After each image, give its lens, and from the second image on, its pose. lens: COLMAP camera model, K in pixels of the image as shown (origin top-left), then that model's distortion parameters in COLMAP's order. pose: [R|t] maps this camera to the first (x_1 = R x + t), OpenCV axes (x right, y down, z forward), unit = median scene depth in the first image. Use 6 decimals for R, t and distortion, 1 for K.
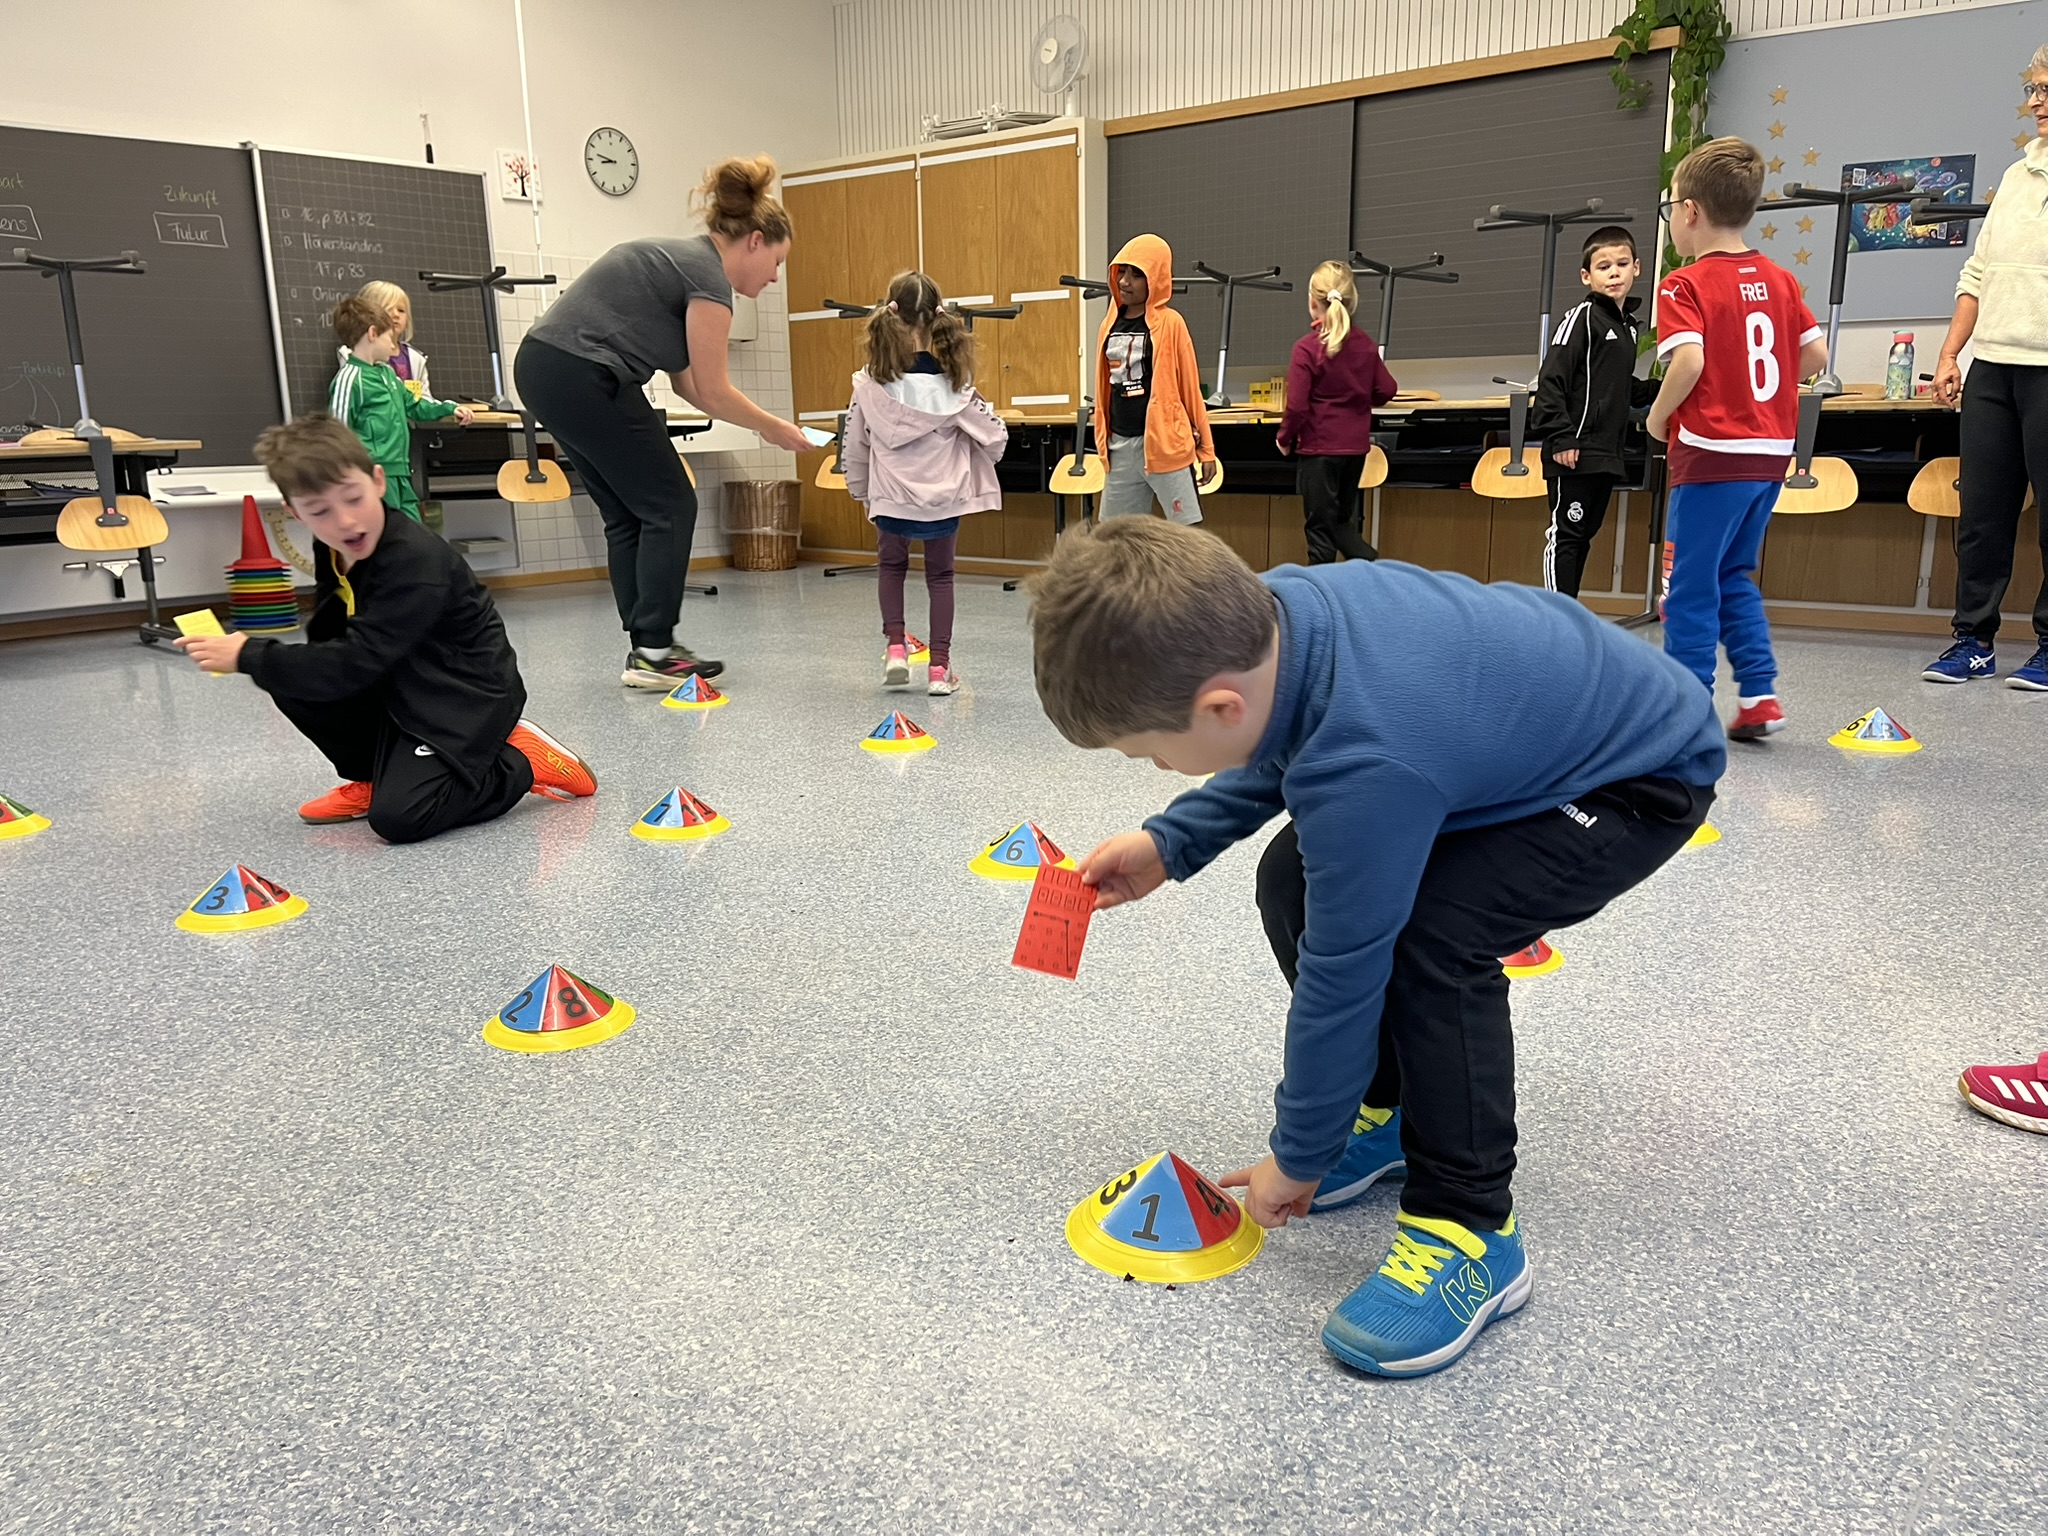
lens RADIAL K [[1580.5, 0, 1024.0], [0, 1580.5, 768.0], [0, 0, 1]] dist [0.094412, -0.153573]
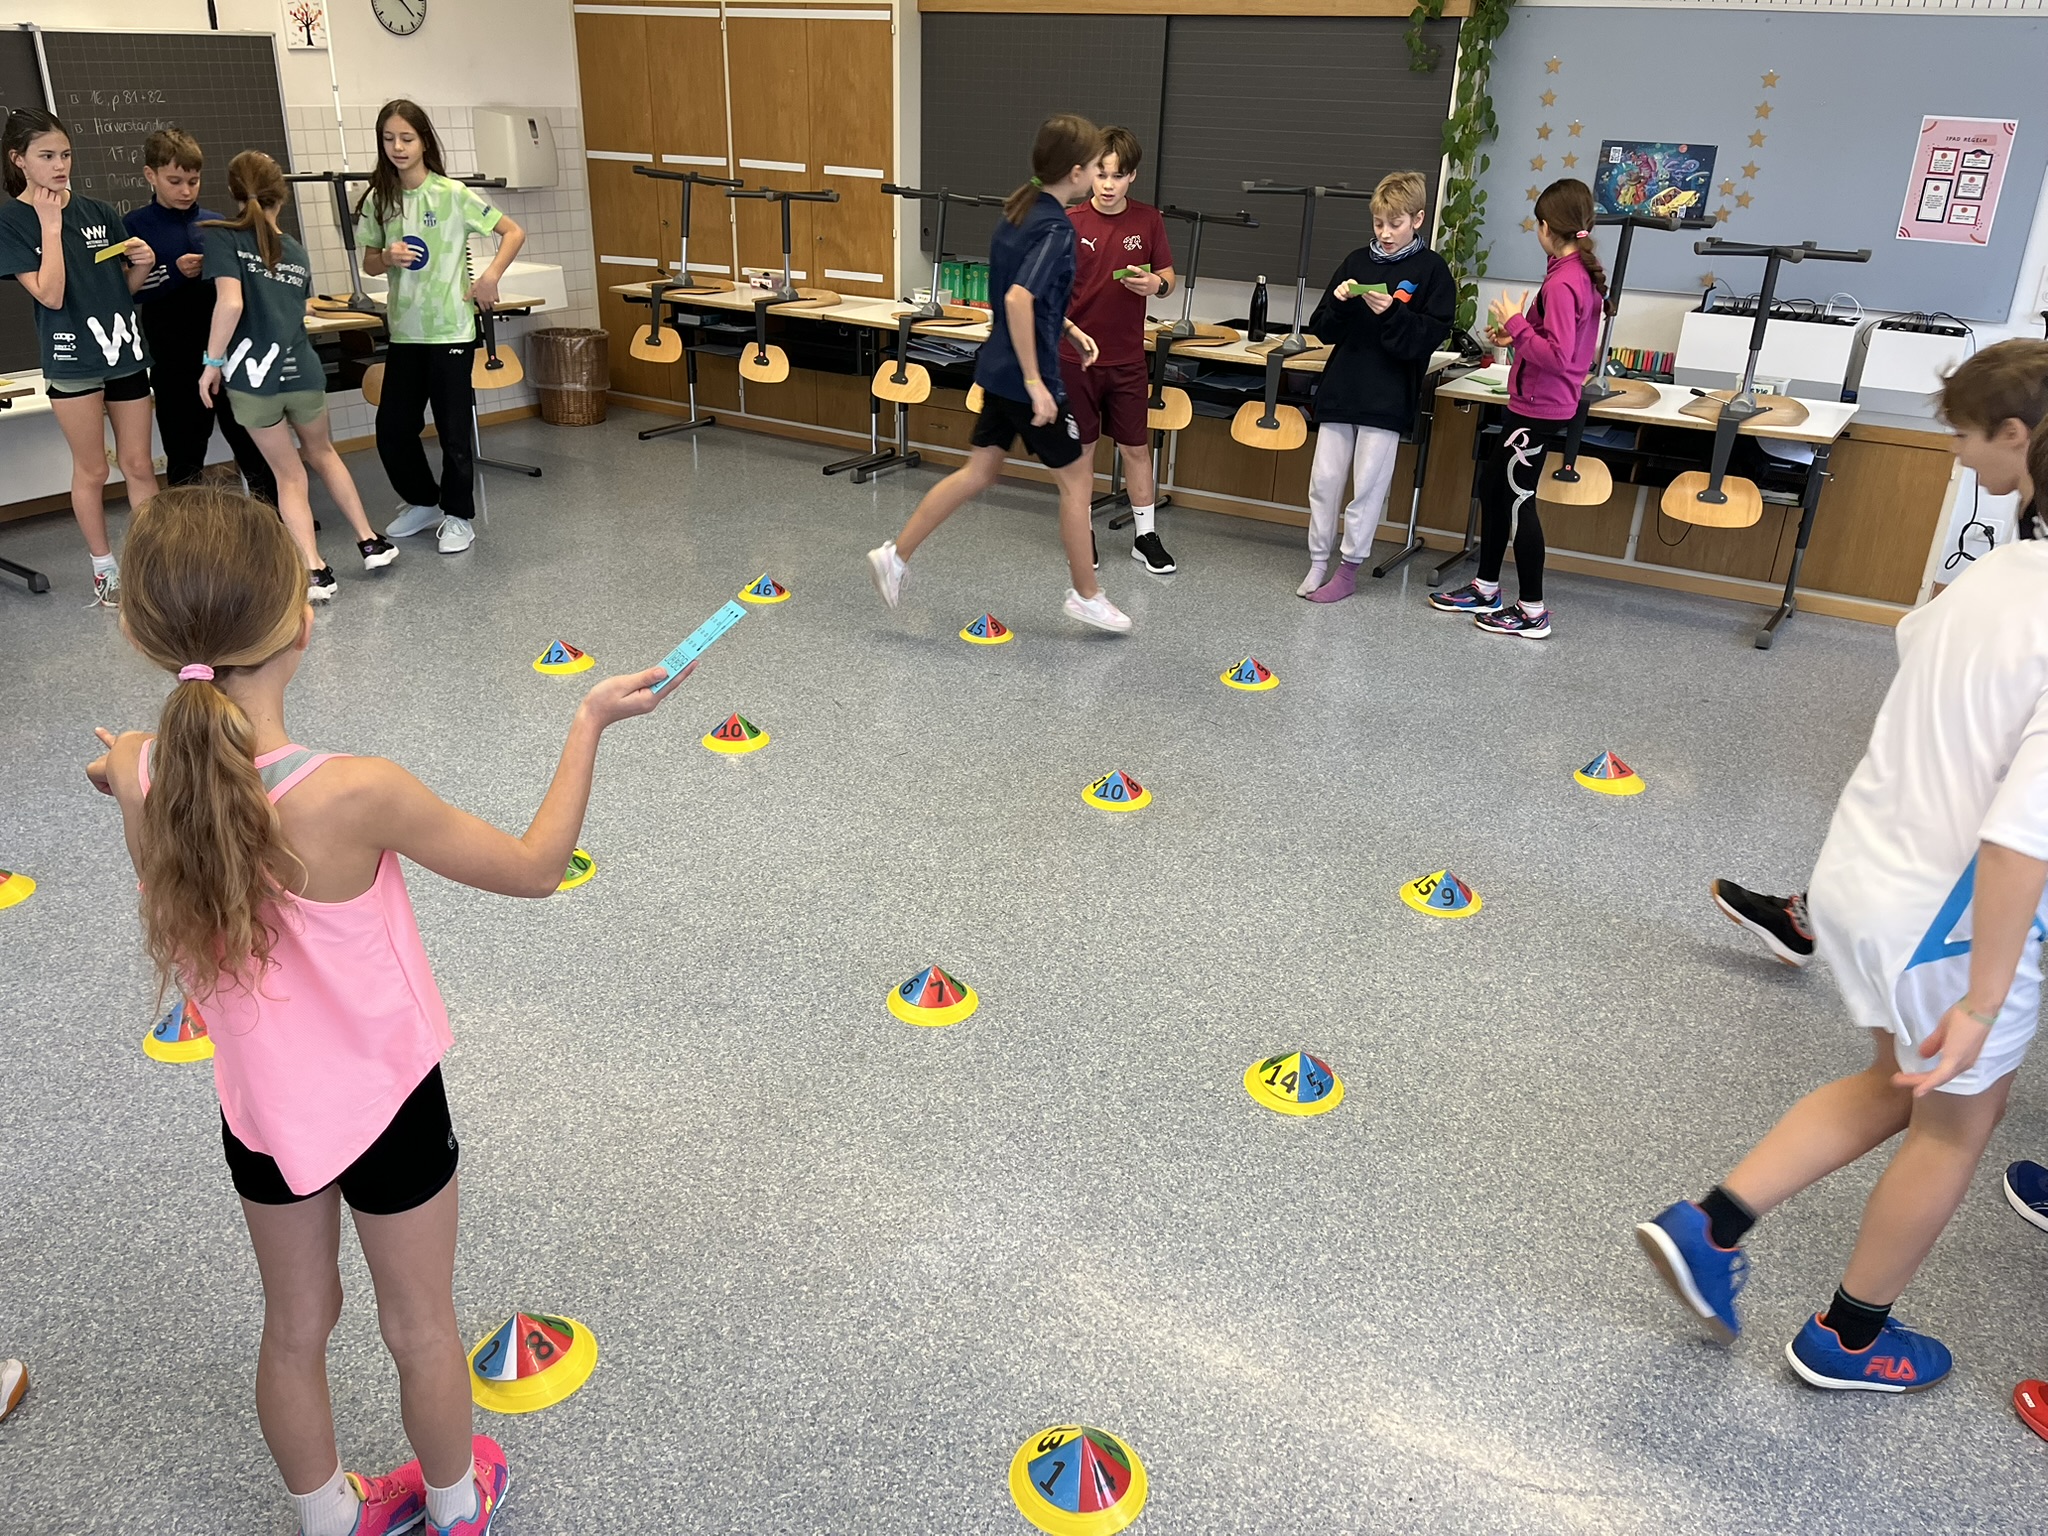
lens RADIAL K [[1556.4, 0, 1021.2], [0, 1556.4, 809.3], [0, 0, 1]] dist [0.063730, -0.105949]
pose [[0.989060, -0.020232, 0.146123, -0.052700], [-0.011290, 0.977264, 0.211724, -0.155747], [-0.147084, -0.211058, 0.966344, -0.085107]]
